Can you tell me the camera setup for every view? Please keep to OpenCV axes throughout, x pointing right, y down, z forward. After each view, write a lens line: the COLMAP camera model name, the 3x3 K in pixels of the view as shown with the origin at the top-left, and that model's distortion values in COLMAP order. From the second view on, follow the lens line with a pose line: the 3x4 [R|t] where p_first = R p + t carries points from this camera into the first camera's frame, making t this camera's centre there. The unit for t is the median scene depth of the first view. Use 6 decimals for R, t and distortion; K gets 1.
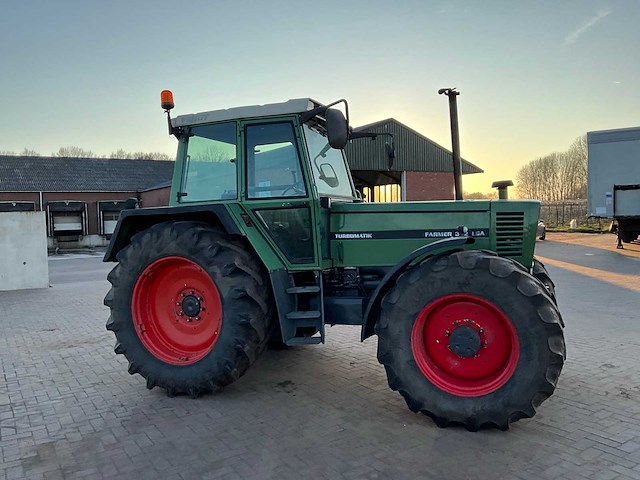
lens RADIAL K [[519.6, 0, 320.0], [0, 519.6, 240.0], [0, 0, 1]] dist [0.084809, -0.137678]
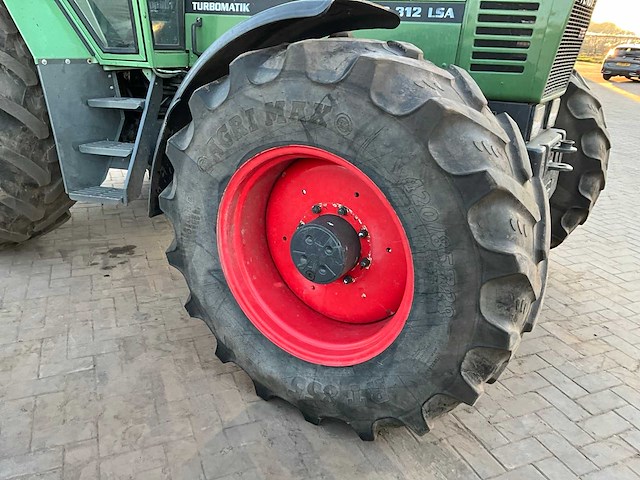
lens RADIAL K [[531.3, 0, 316.9], [0, 531.3, 239.3], [0, 0, 1]] dist [0.036906, -0.067001]
pose [[0.980365, 0.139672, -0.139200, 0.277730], [-0.086785, 0.939474, 0.331447, 0.026090], [0.177069, -0.312859, 0.933148, 0.473097]]
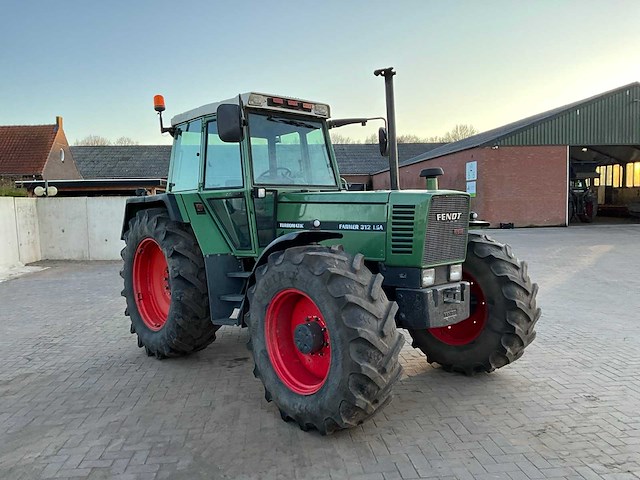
lens RADIAL K [[519.6, 0, 320.0], [0, 519.6, 240.0], [0, 0, 1]] dist [0.084809, -0.137678]
pose [[0.889903, 0.043653, -0.454056, 0.605285], [-0.027335, 0.998725, 0.042444, -0.025331], [0.455330, -0.025359, 0.889961, 0.126727]]
